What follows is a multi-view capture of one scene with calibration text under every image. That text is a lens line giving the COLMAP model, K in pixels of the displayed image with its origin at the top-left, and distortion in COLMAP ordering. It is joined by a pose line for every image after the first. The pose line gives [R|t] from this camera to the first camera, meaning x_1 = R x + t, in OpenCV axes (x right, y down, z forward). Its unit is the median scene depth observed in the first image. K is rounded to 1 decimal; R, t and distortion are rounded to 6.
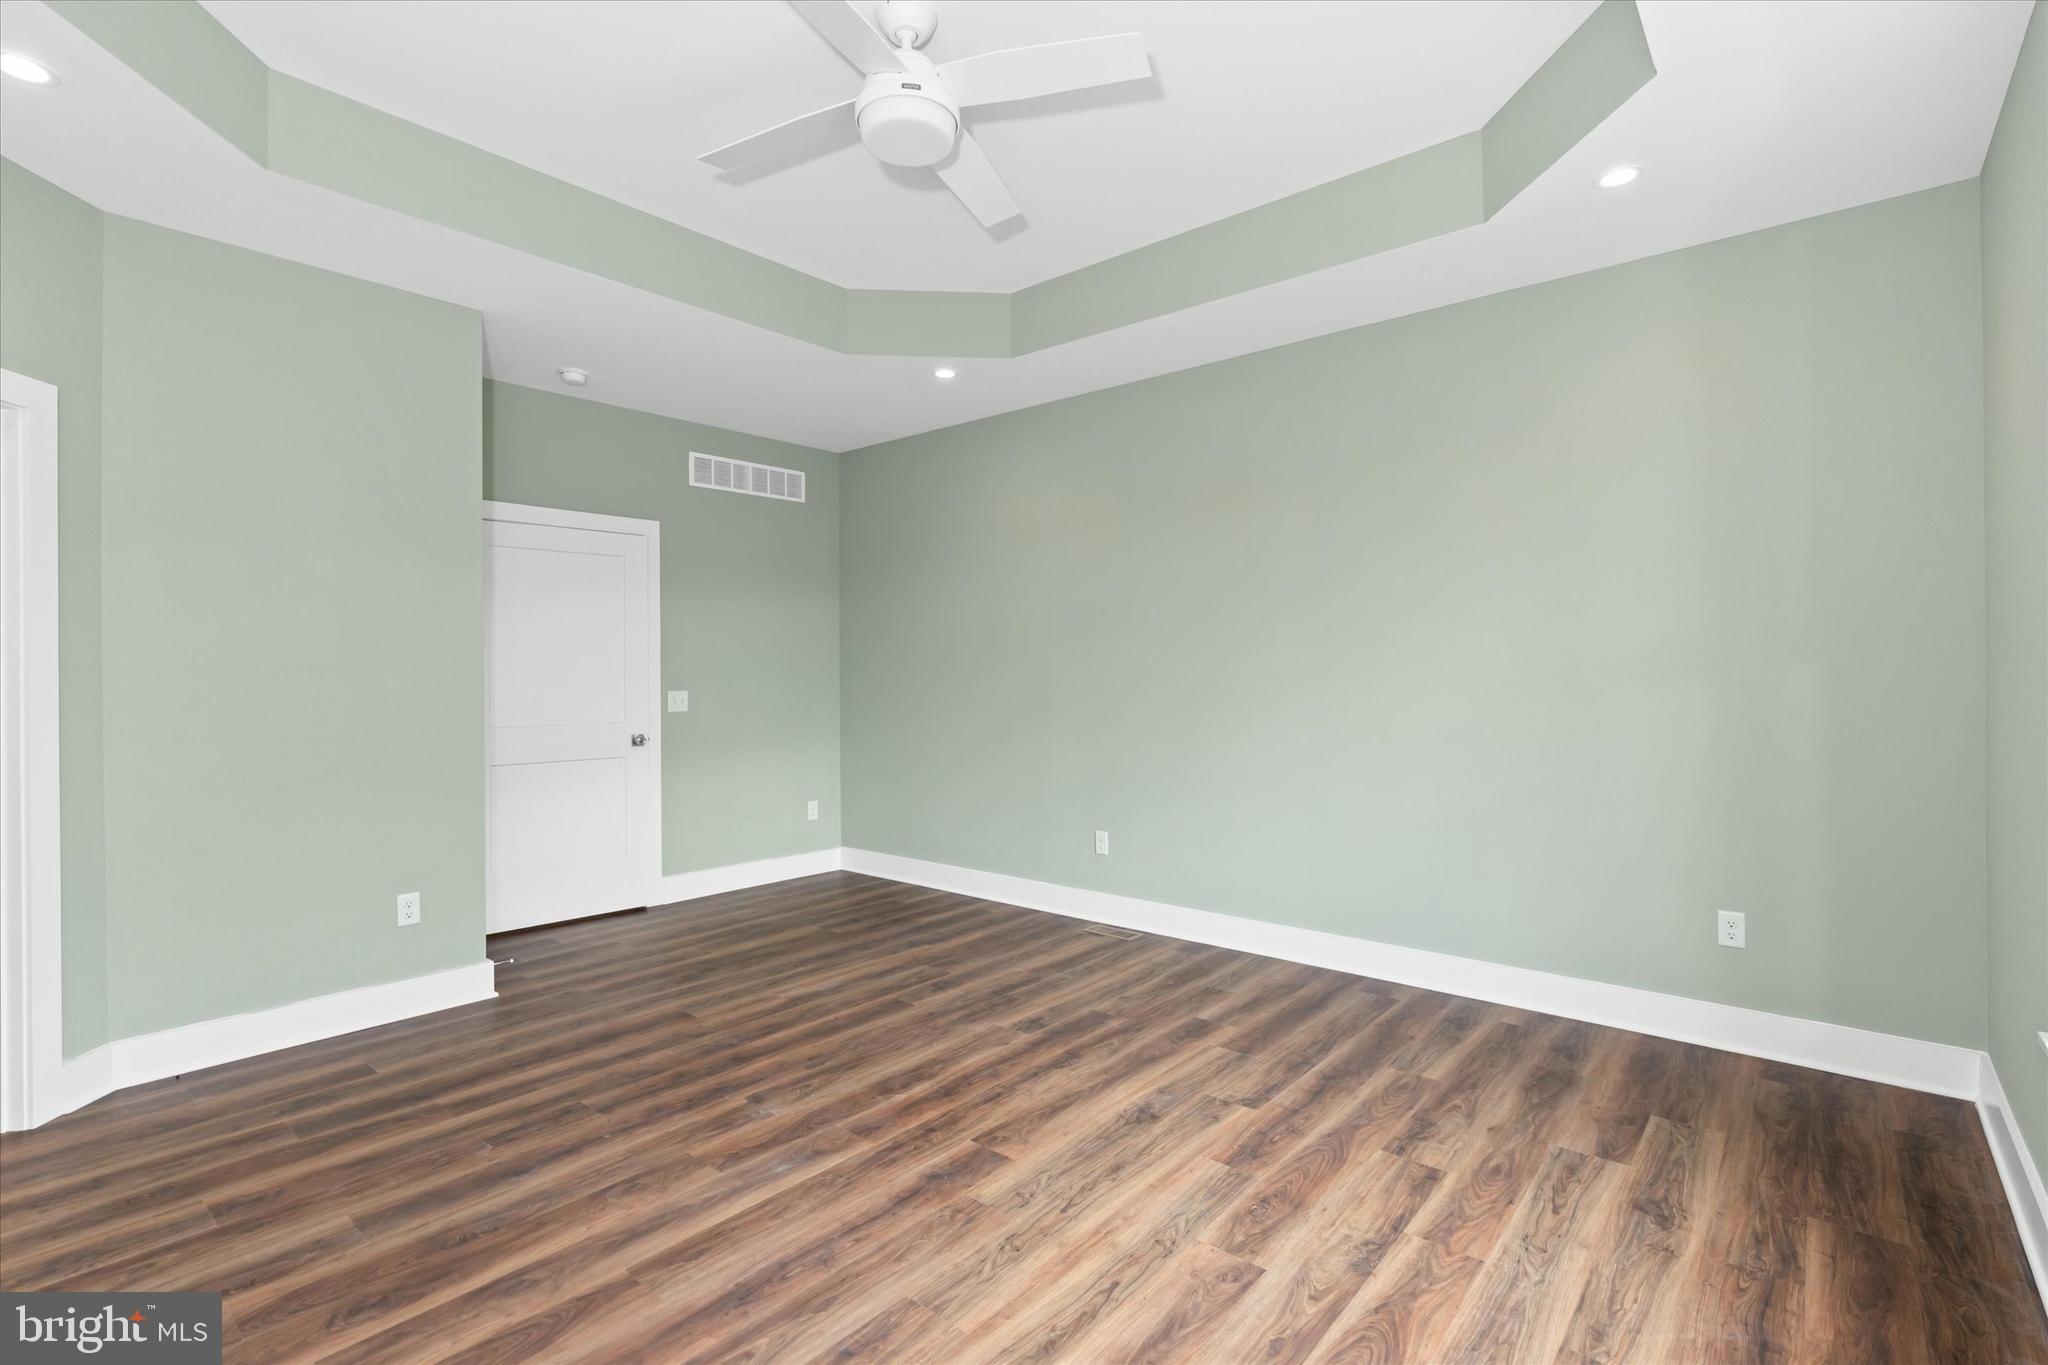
lens RADIAL K [[953.9, 0, 1039.7], [0, 953.9, 683.2], [0, 0, 1]] dist [-0.009490, 0.004954]
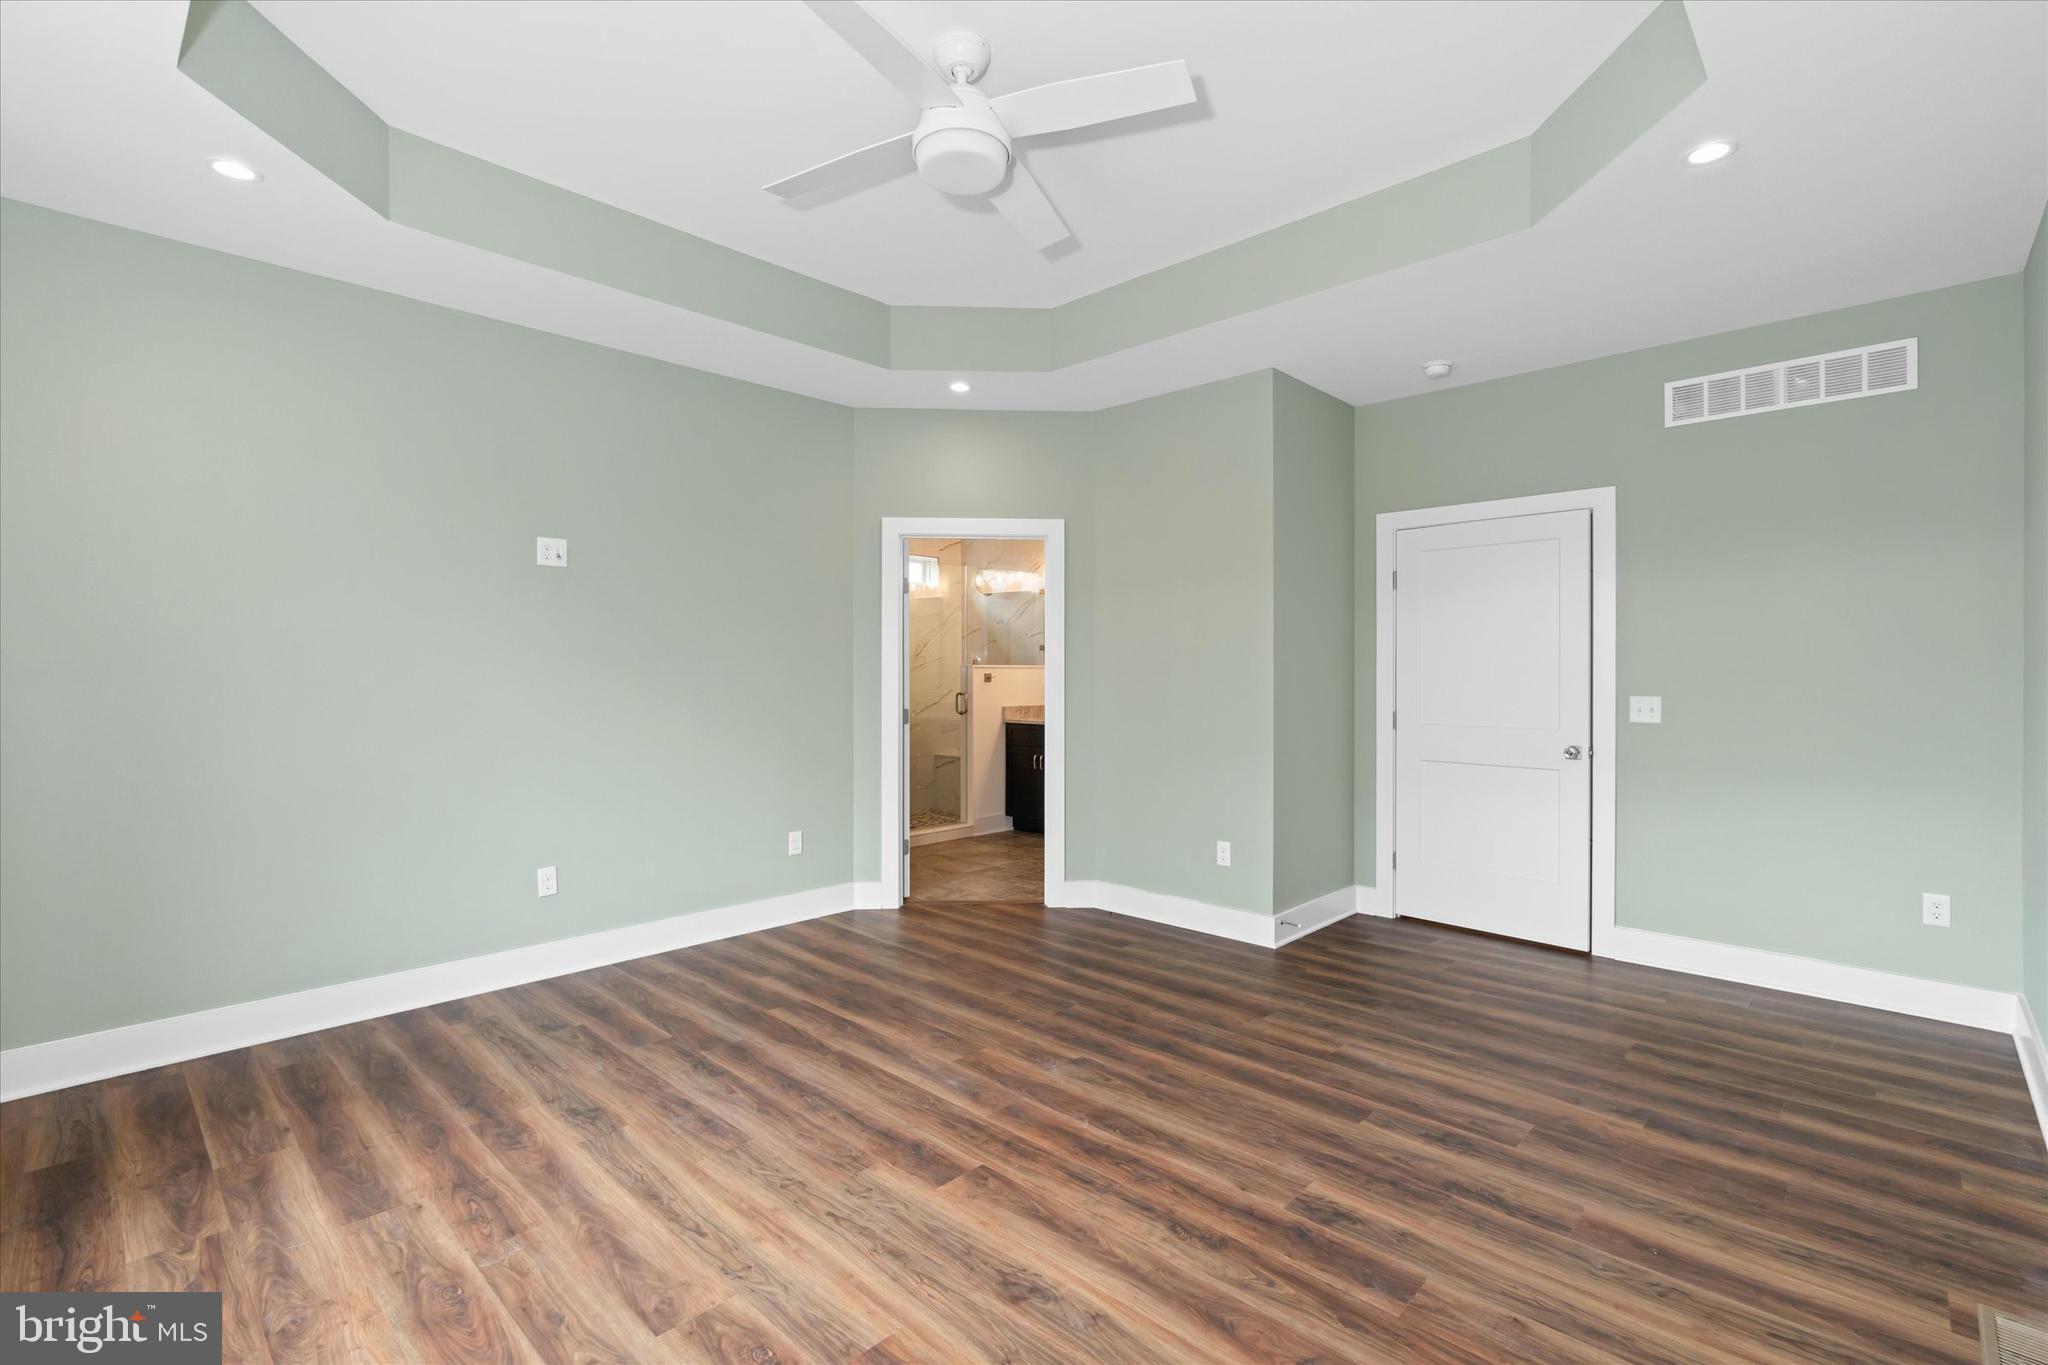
lens RADIAL K [[953.9, 0, 1039.7], [0, 953.9, 683.2], [0, 0, 1]] dist [-0.009490, 0.004954]
pose [[-0.078336, 0.018637, -0.996753, 0.786547], [-0.009555, 0.999765, 0.019444, -0.023548], [0.996881, 0.011047, -0.078140, 1.015428]]
